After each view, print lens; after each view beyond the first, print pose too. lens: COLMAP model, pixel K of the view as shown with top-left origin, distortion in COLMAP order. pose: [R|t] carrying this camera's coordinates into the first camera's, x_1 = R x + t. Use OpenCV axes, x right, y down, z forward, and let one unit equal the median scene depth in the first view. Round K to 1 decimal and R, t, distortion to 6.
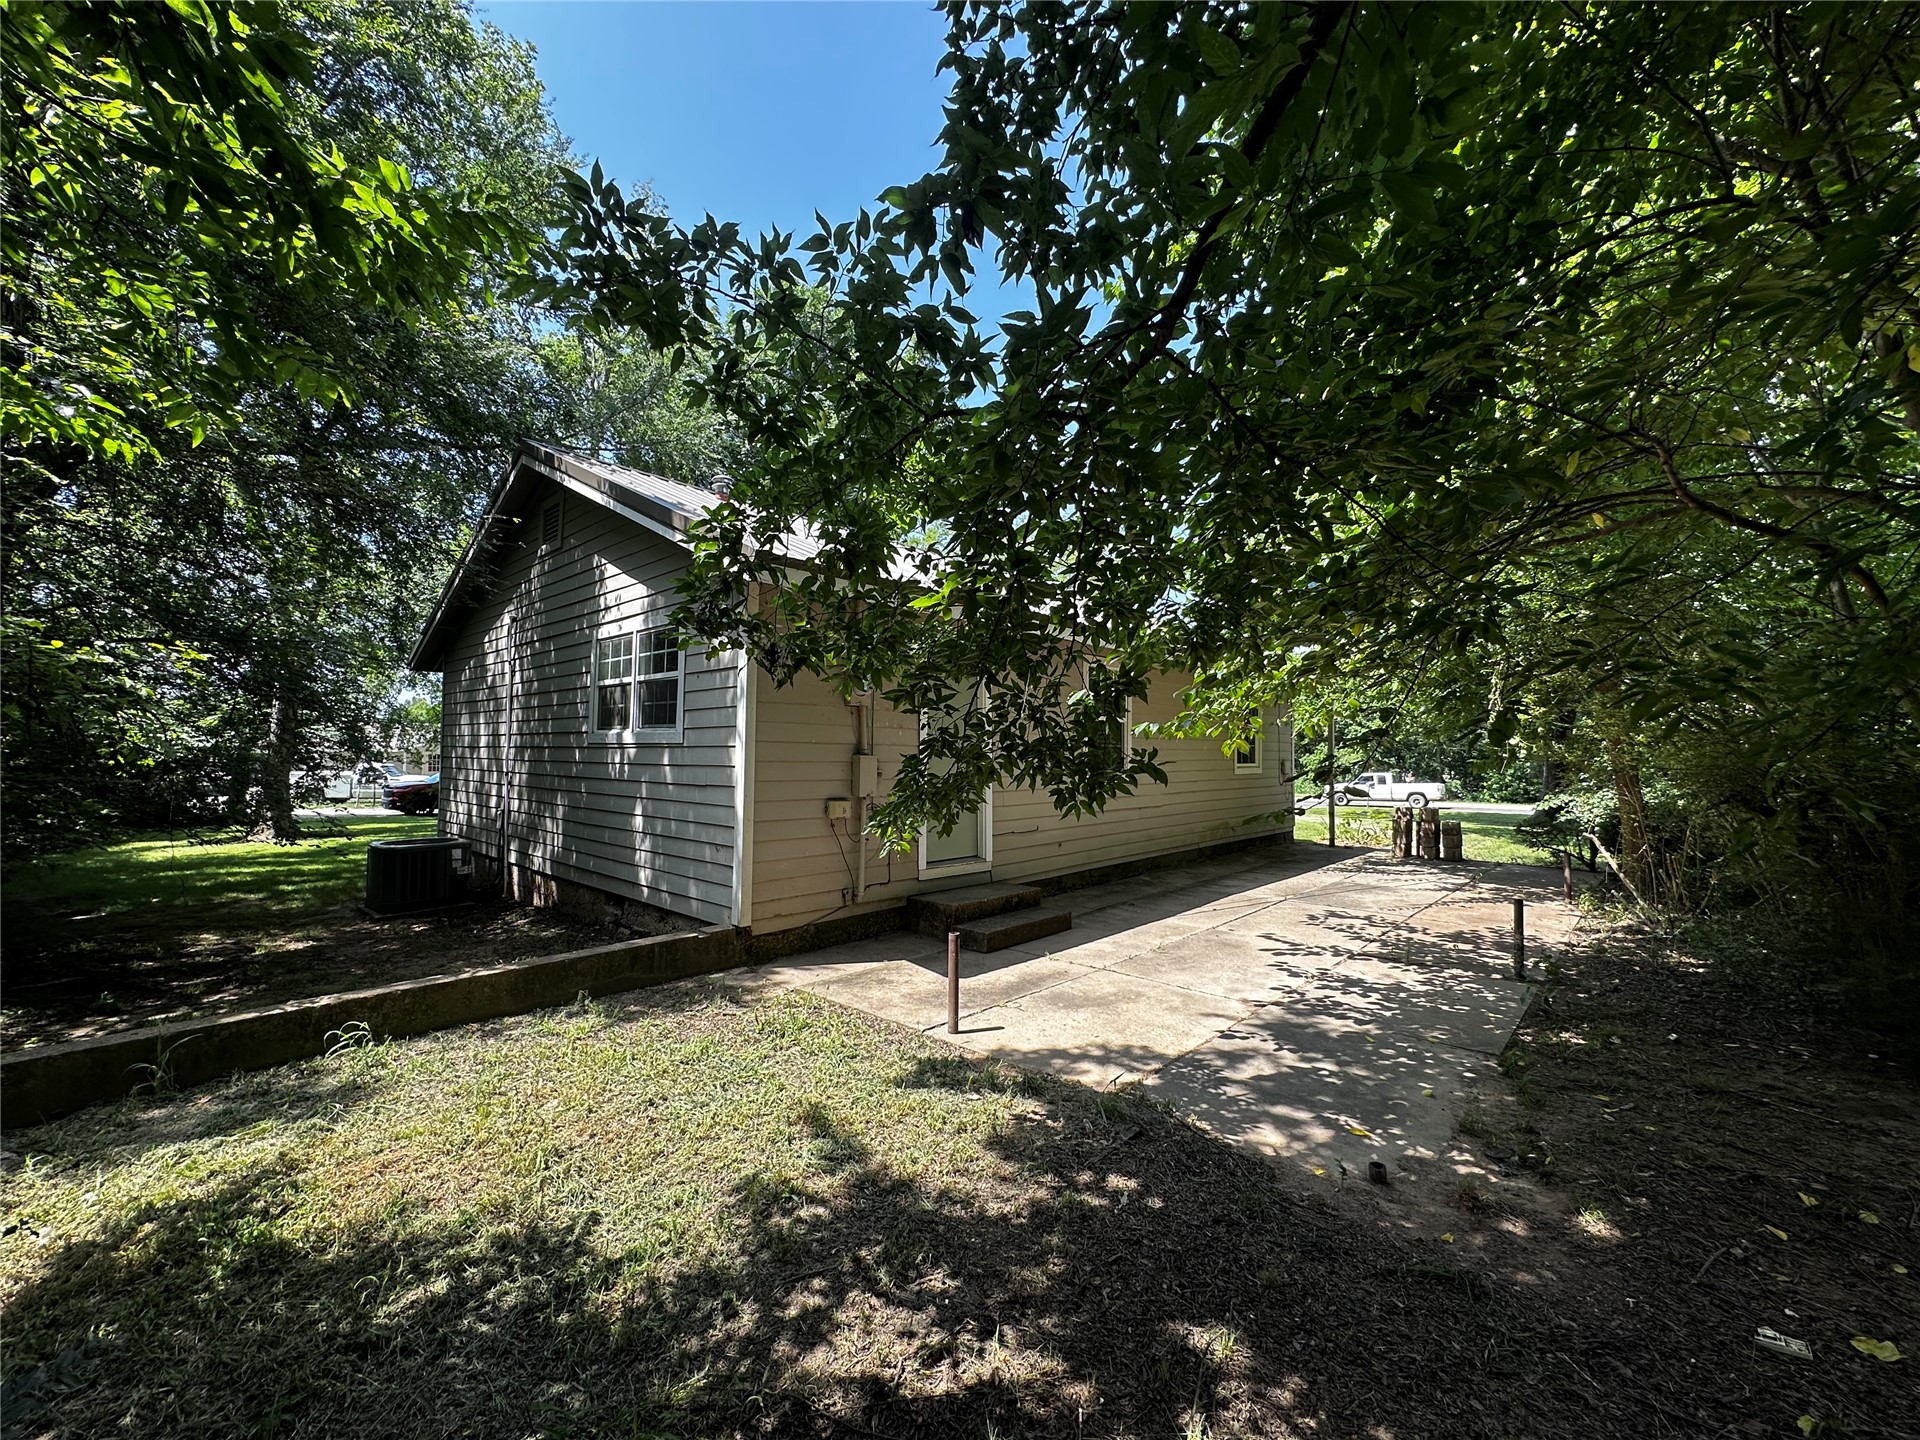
lens RADIAL K [[764.9, 0, 959.1], [0, 764.9, 724.5], [0, 0, 1]] dist [-0.000284, 0.000207]
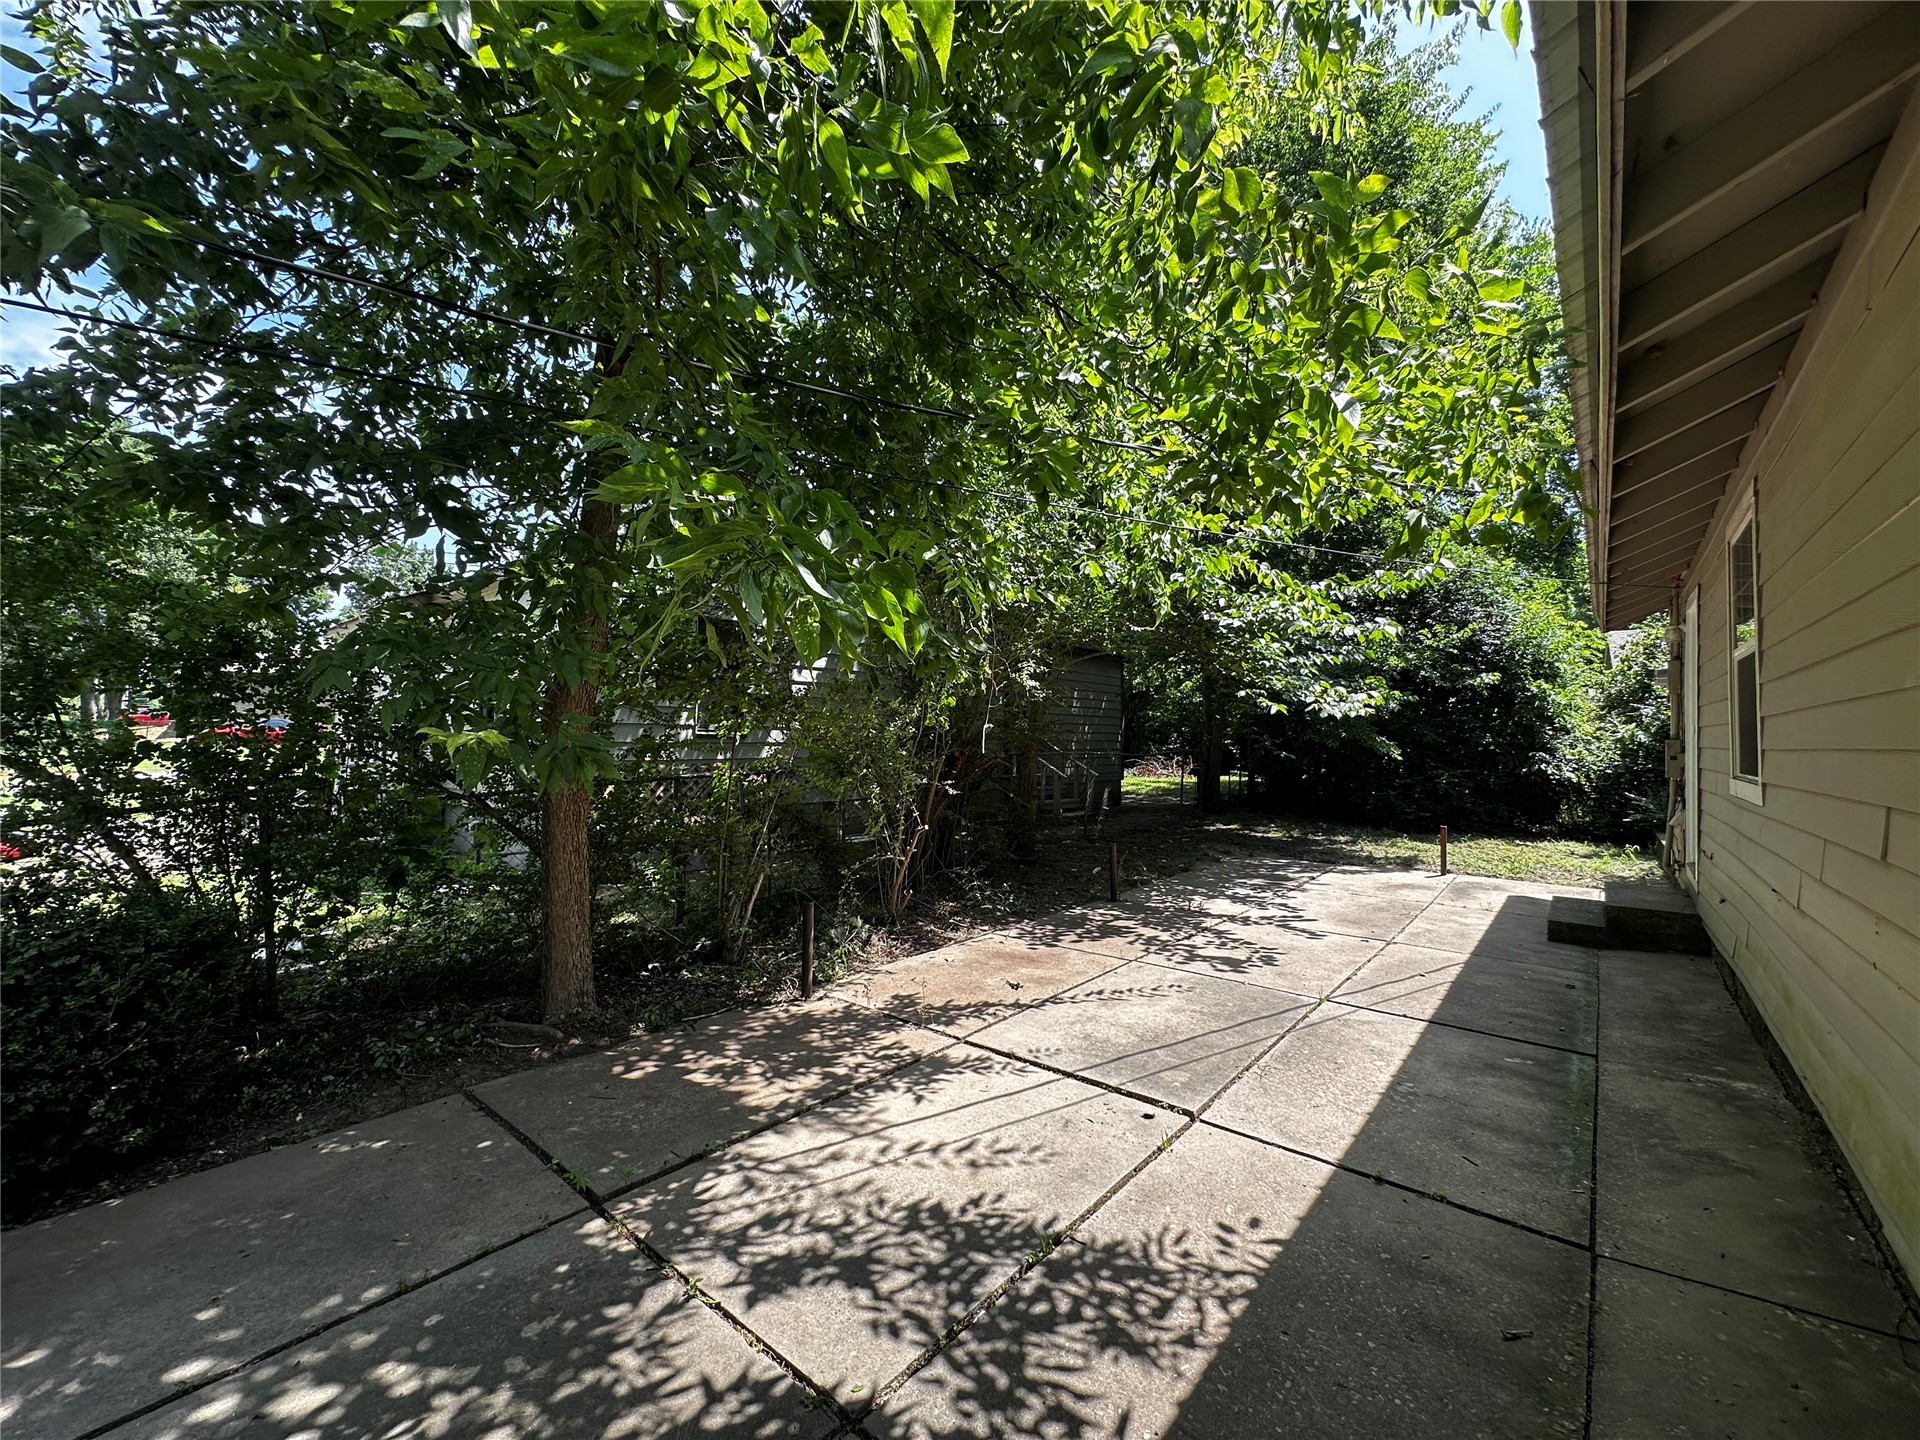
lens RADIAL K [[764.9, 0, 965.1], [0, 764.9, 728.7], [0, 0, 1]] dist [-0.000284, 0.000207]
pose [[-0.998668, -0.007876, -0.050998, 0.794147], [-0.004770, 0.998142, -0.060748, 0.079233], [0.051381, -0.060423, -0.996850, 1.739832]]
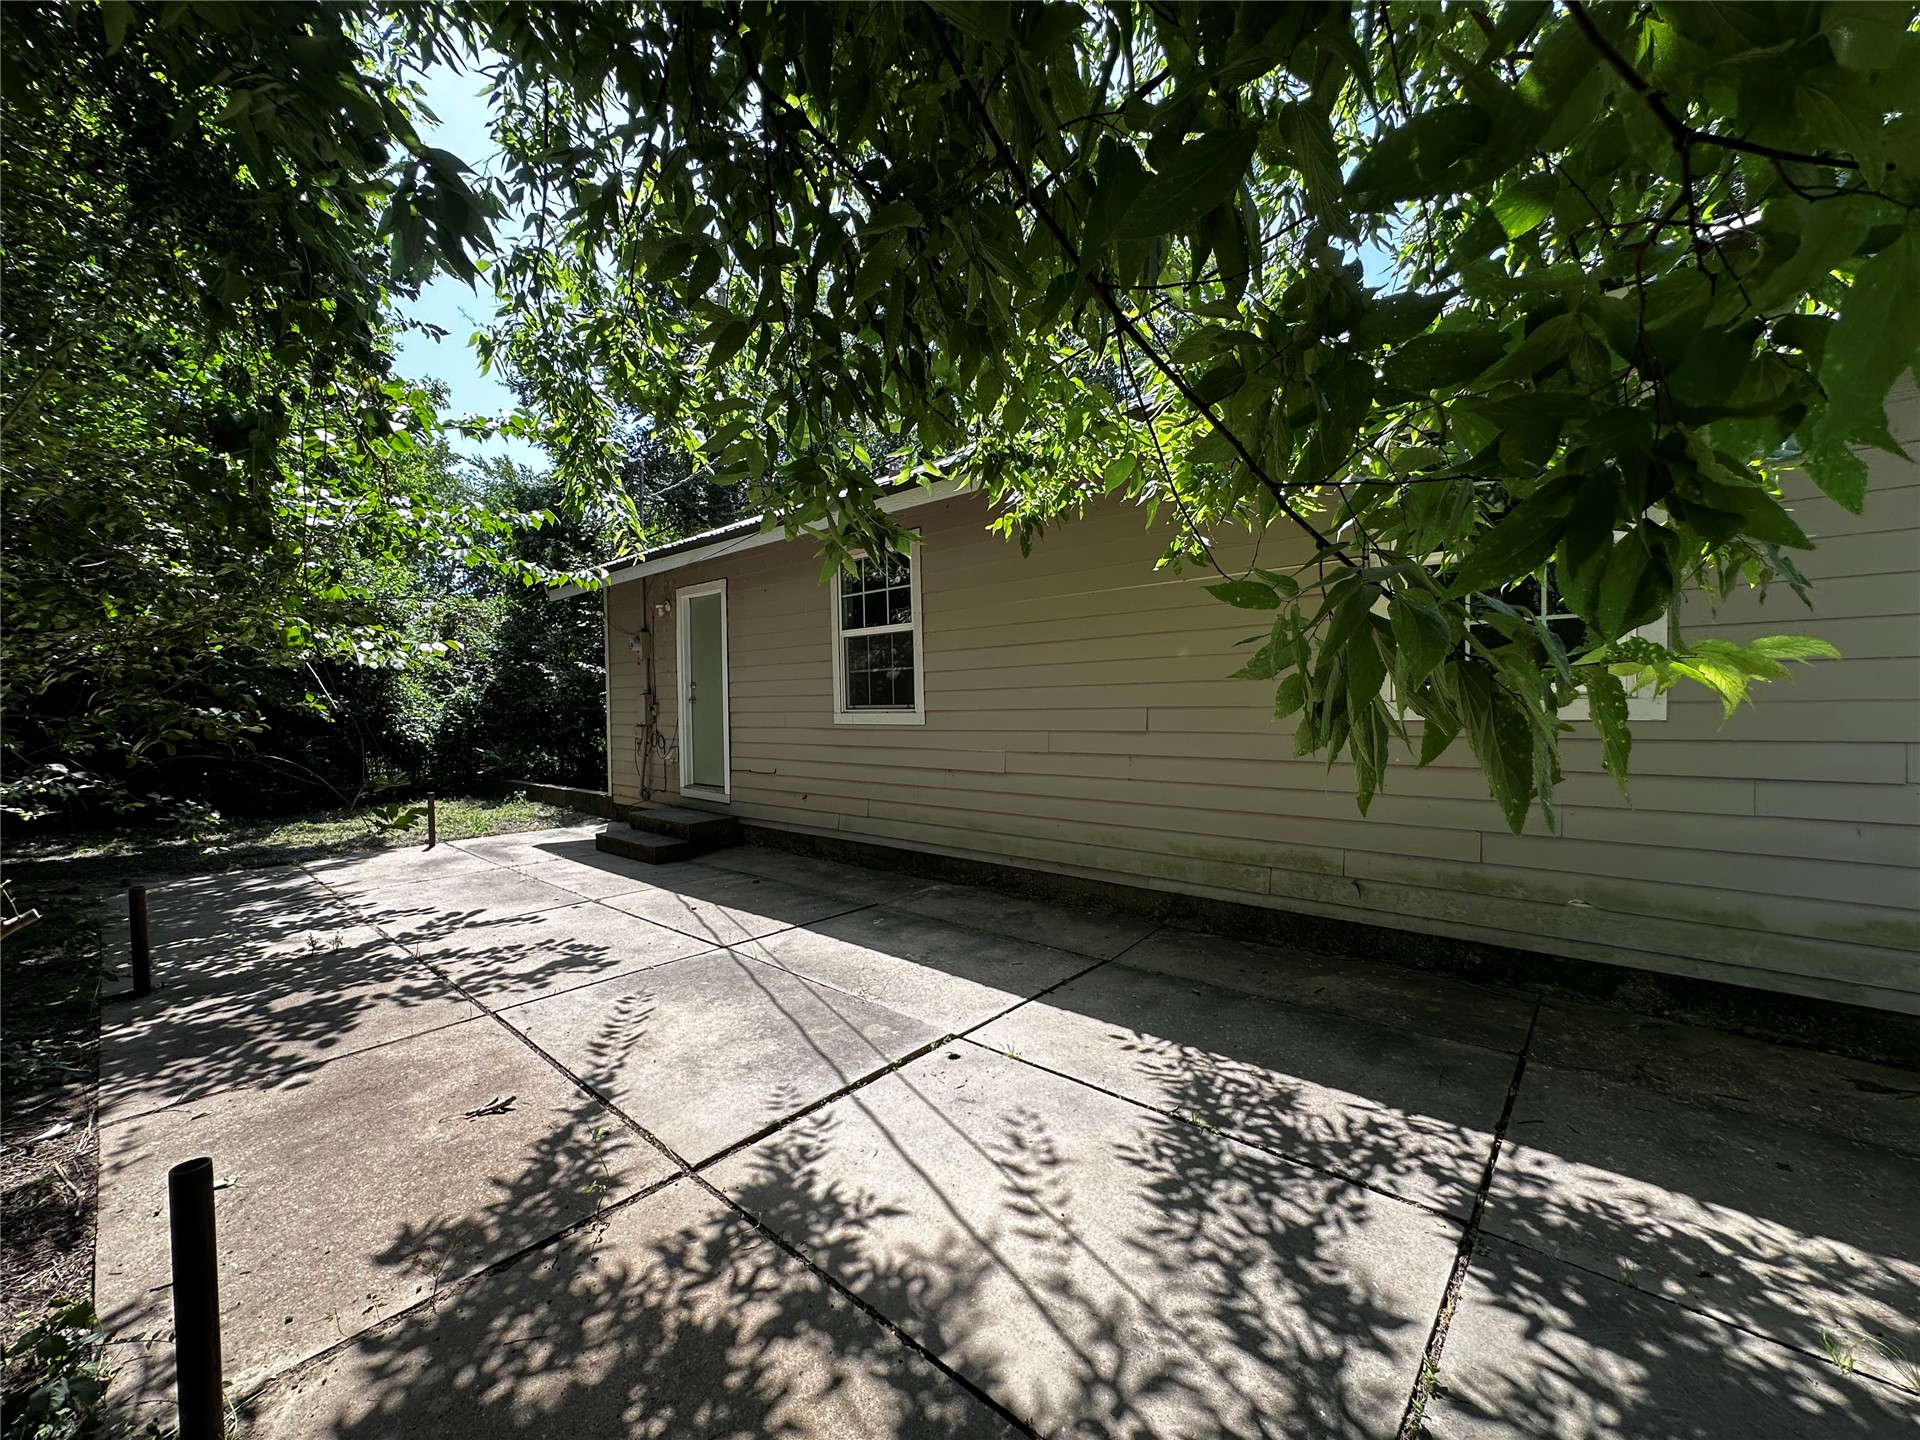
lens RADIAL K [[764.9, 0, 962.7], [0, 764.9, 719.8], [0, 0, 1]] dist [-0.000284, 0.000207]
pose [[0.012006, 0.023205, -0.999659, 1.083031], [0.062809, 0.997739, 0.023915, 0.074250], [0.997953, -0.063075, 0.010521, 1.322236]]
